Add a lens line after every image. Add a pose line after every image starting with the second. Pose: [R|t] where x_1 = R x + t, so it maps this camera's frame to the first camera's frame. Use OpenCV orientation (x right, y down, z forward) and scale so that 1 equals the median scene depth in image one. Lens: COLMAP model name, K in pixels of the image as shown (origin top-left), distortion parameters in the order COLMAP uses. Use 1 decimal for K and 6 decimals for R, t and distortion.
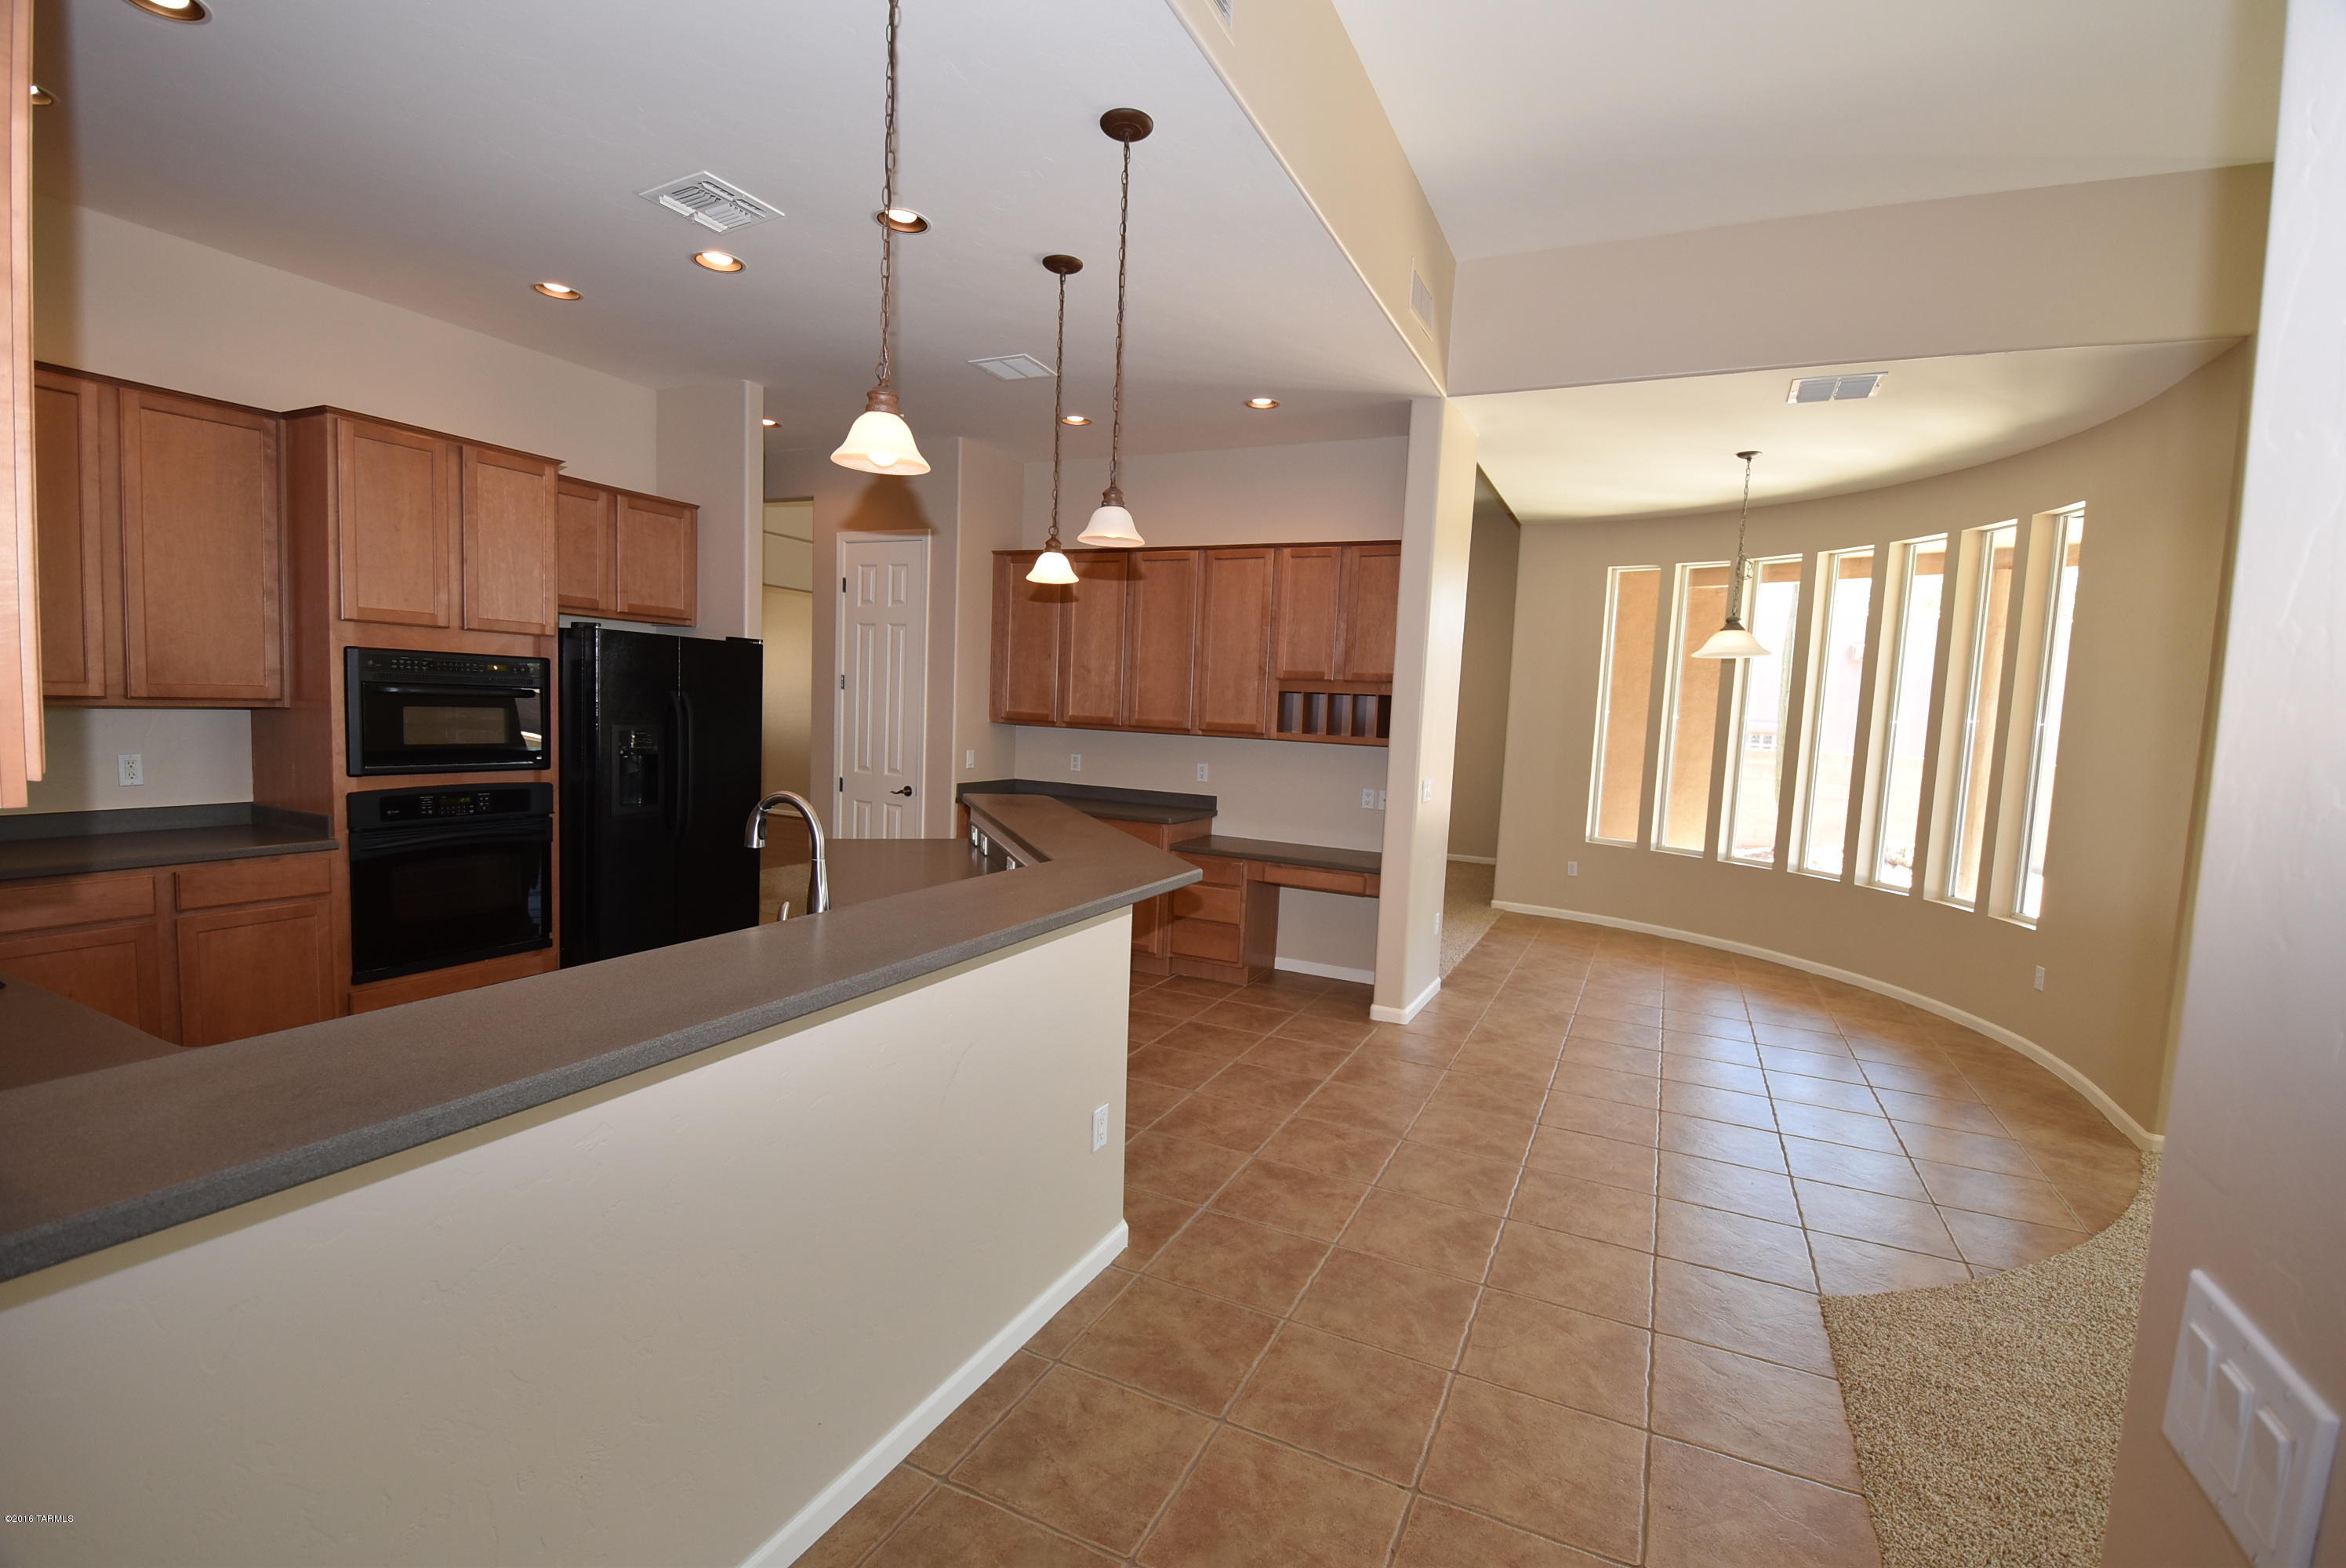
lens RADIAL K [[1027.5, 0, 1188.1], [0, 1027.5, 794.3], [0, 0, 1]] dist [0.012421, -0.019664]
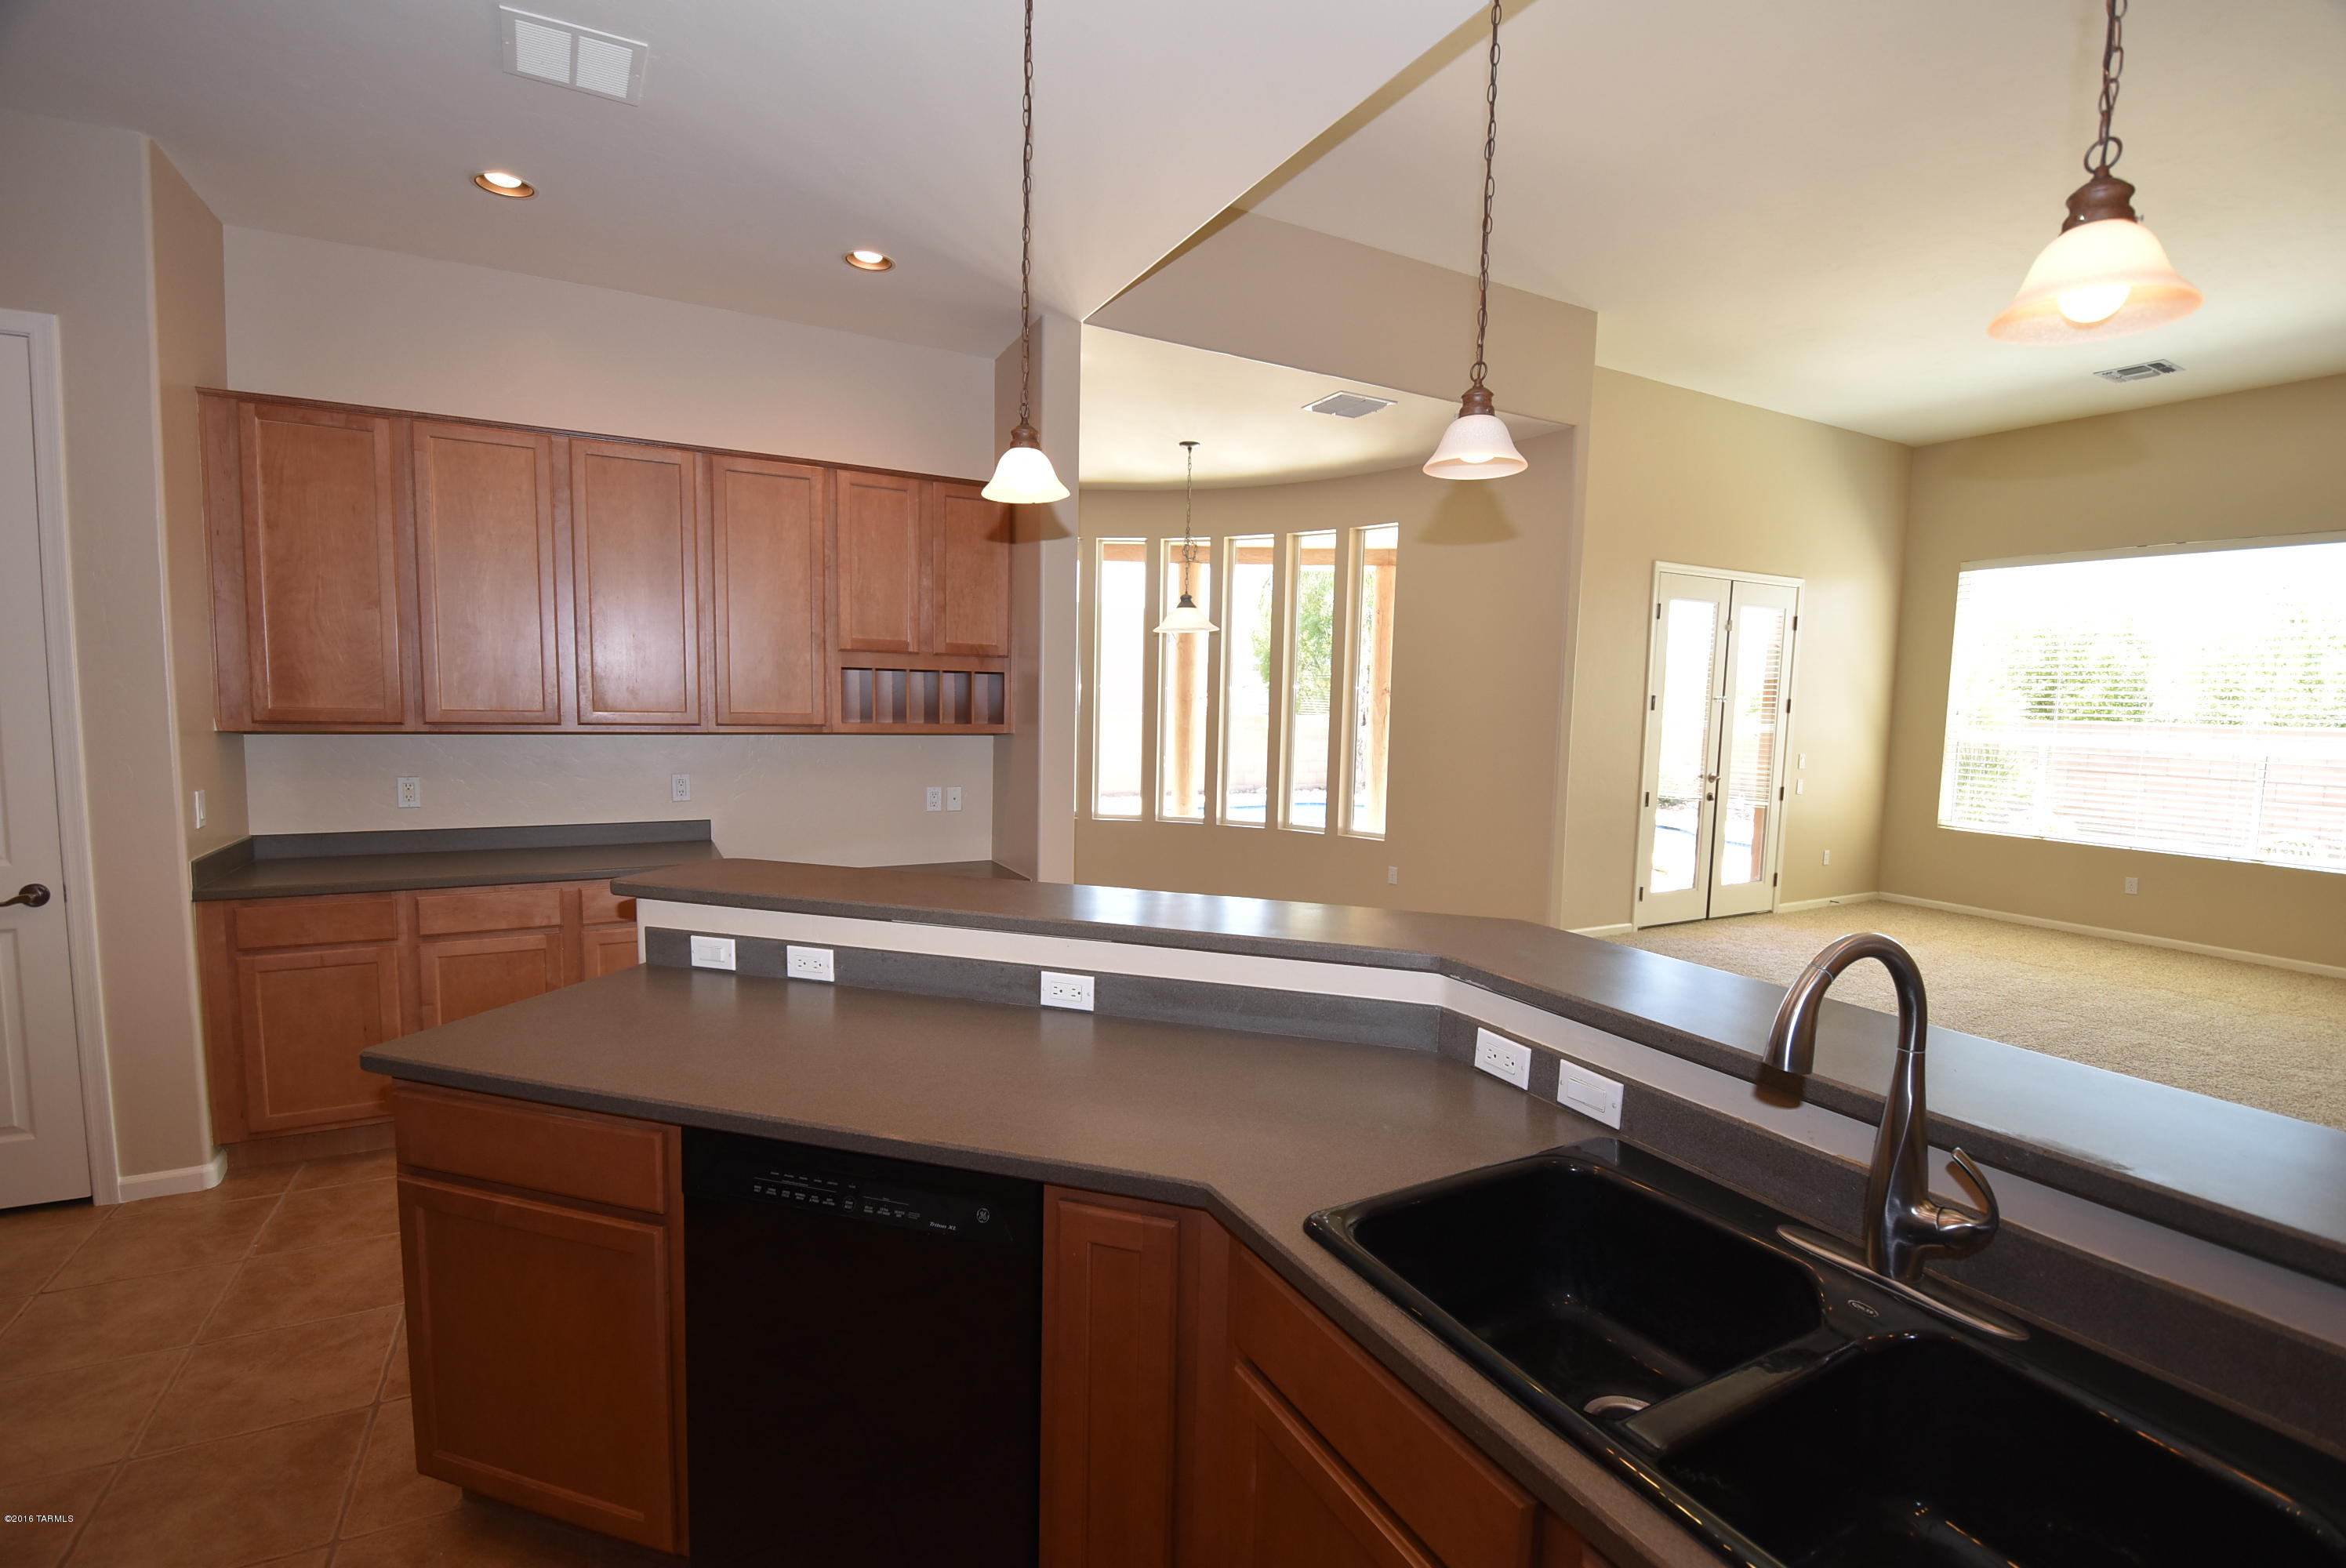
lens RADIAL K [[1027.5, 0, 1184.7], [0, 1027.5, 792.7], [0, 0, 1]] dist [0.012421, -0.019664]
pose [[0.587461, -0.107728, 0.802050, -0.480010], [0.075995, 0.994064, 0.077856, -0.064913], [-0.805676, 0.015214, 0.592161, 0.484745]]
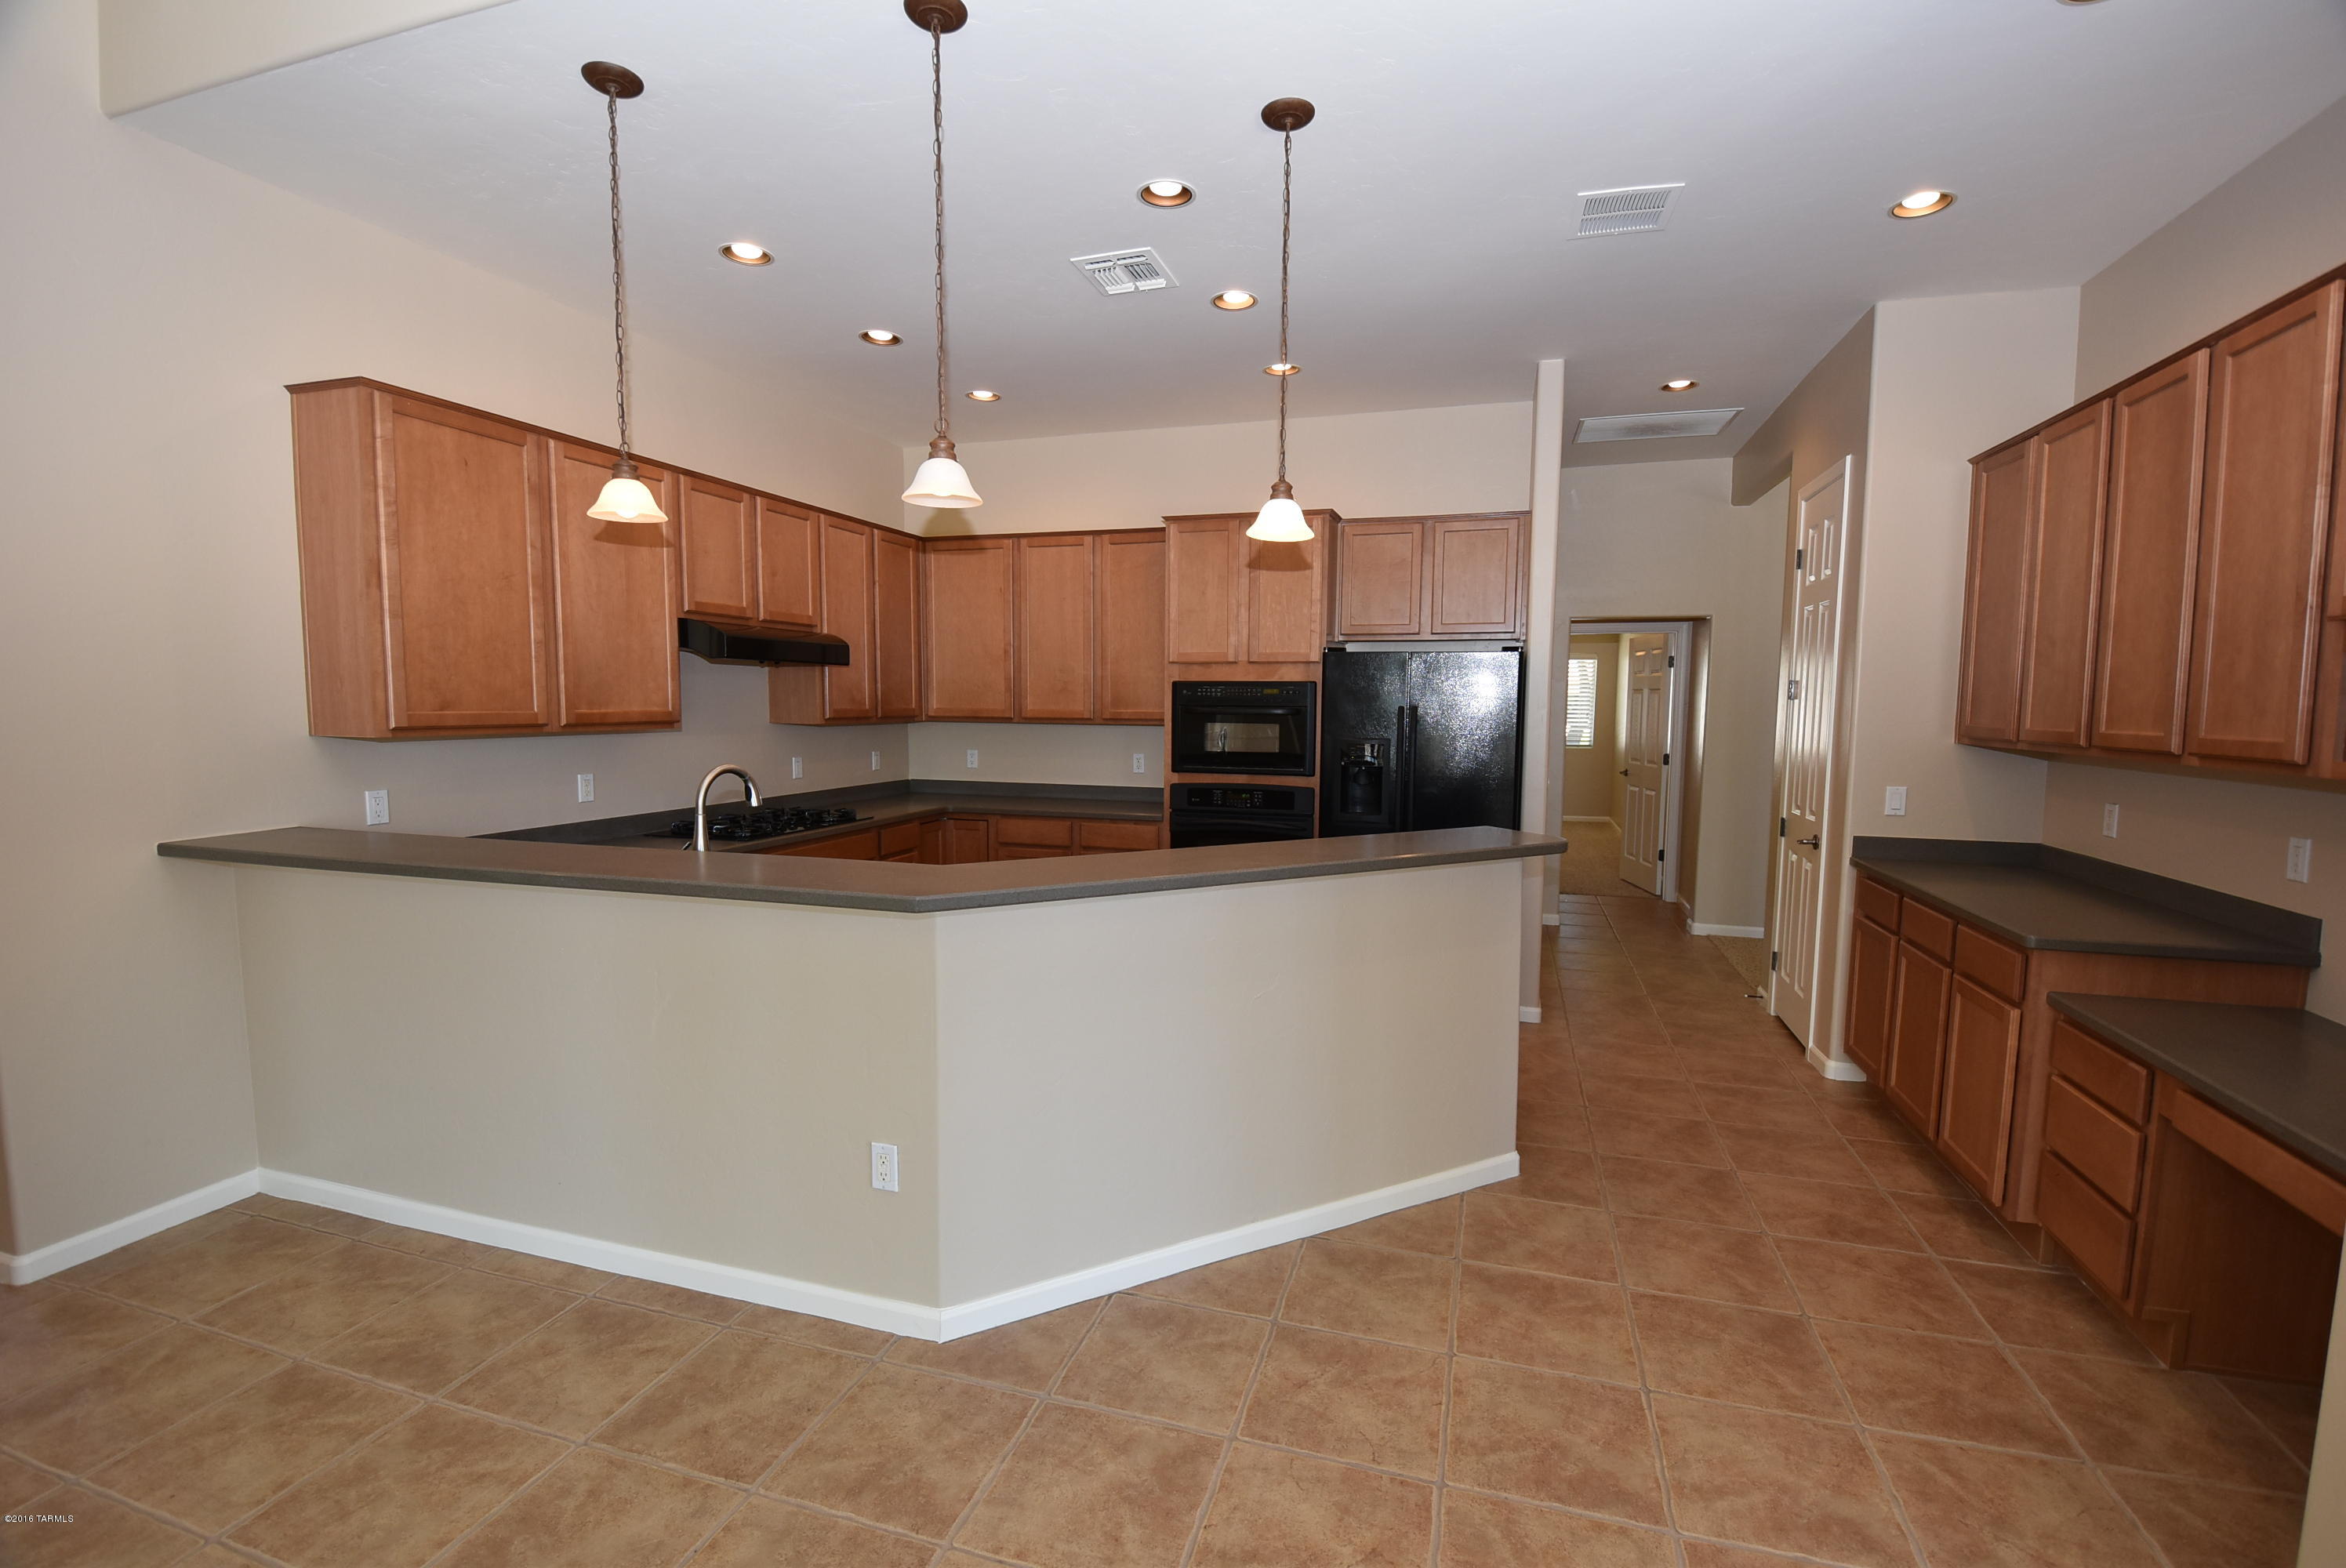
lens RADIAL K [[1027.5, 0, 1183.7], [0, 1027.5, 797.1], [0, 0, 1]] dist [0.012421, -0.019664]
pose [[0.140716, 0.051086, -0.988731, 0.519941], [-0.086511, 0.995482, 0.039123, -0.034261], [0.986263, 0.080031, 0.144499, 0.700215]]
